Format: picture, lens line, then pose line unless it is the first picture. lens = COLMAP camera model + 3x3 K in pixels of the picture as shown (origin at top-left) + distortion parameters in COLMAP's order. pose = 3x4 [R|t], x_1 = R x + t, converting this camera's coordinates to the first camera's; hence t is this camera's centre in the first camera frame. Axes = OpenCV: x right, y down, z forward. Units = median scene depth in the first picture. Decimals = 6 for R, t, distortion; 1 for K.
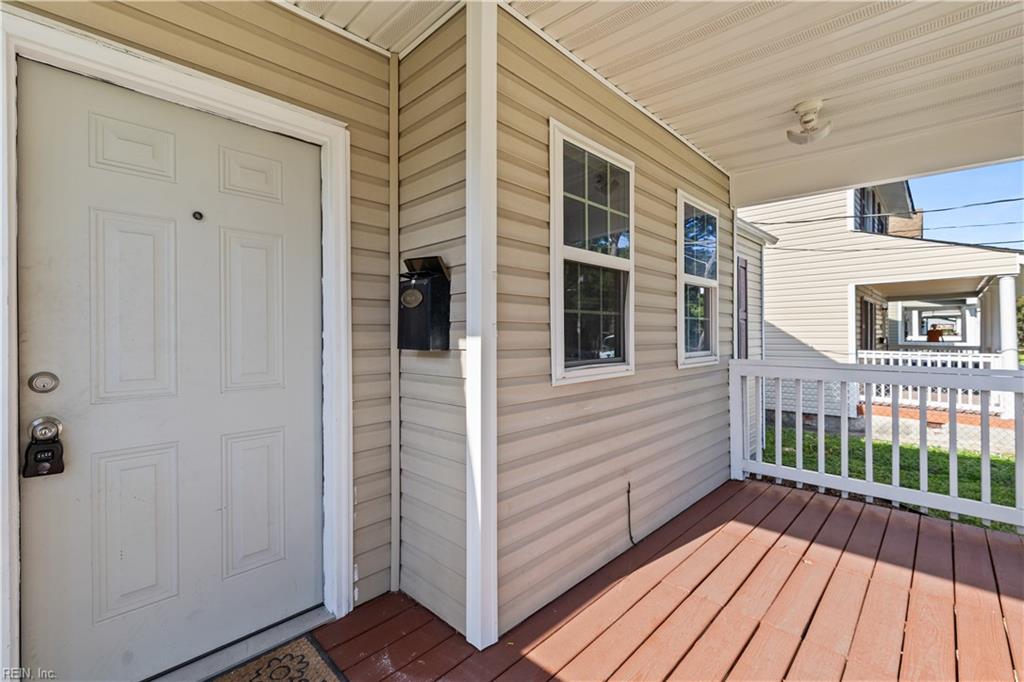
lens RADIAL K [[444.9, 0, 510.0], [0, 444.9, 337.1], [0, 0, 1]] dist [-0.001432, 0.000199]
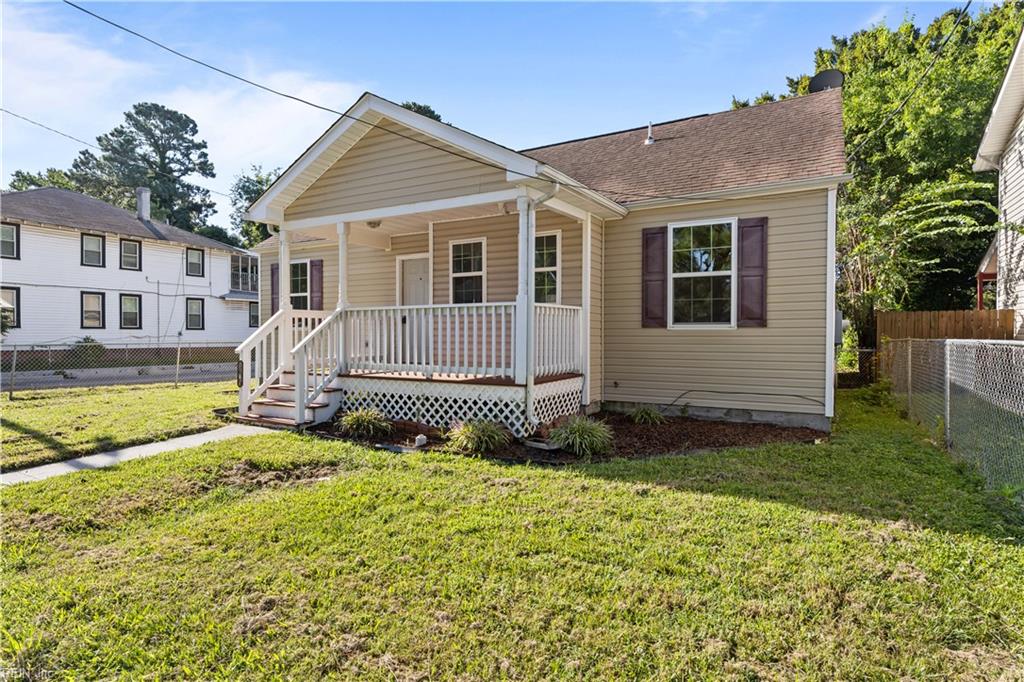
lens RADIAL K [[545.4, 0, 519.5], [0, 545.4, 342.7], [0, 0, 1]] dist [0.000970, -0.000326]
pose [[0.262608, 0.015895, -0.964772, 4.240567], [-0.009341, 0.999859, 0.013931, 0.272666], [0.964858, 0.005354, 0.262719, 0.324248]]
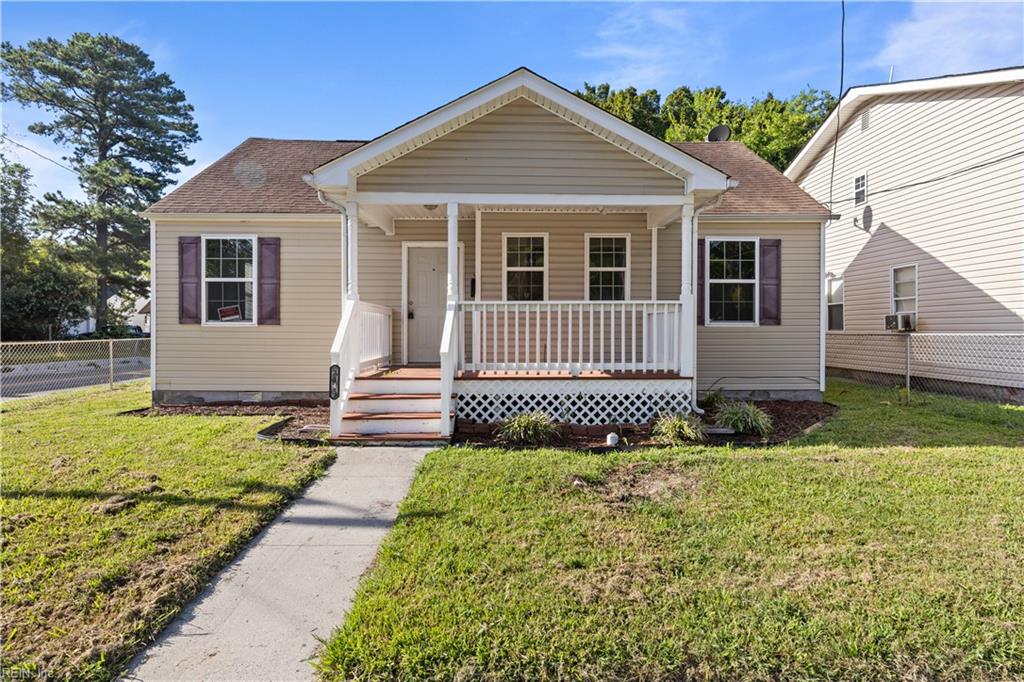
lens RADIAL K [[545.4, 0, 510.0], [0, 545.4, 336.5], [0, 0, 1]] dist [0.000970, -0.000326]
pose [[0.716770, 0.010427, -0.697232, 2.888467], [-0.006984, 0.999945, 0.007773, 0.282289], [0.697275, -0.000702, 0.716803, -1.900760]]
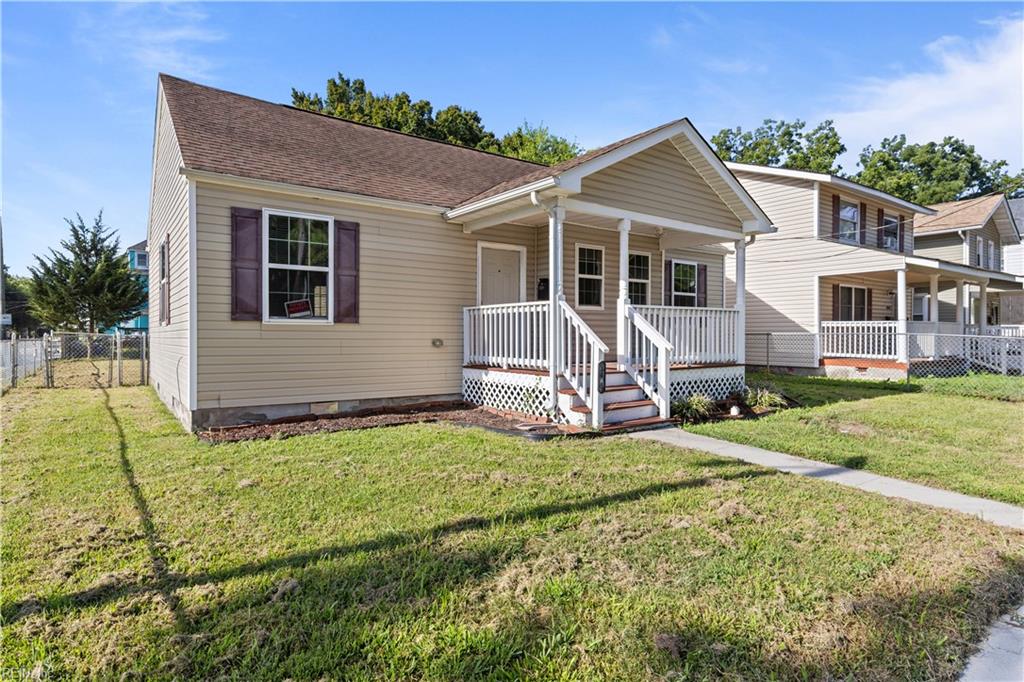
lens RADIAL K [[545.4, 0, 513.4], [0, 545.4, 335.8], [0, 0, 1]] dist [0.000970, -0.000326]
pose [[0.986655, 0.007411, -0.162655, 0.311660], [-0.006874, 0.999969, 0.003865, 0.300994], [0.162679, -0.002695, 0.986675, -3.568480]]
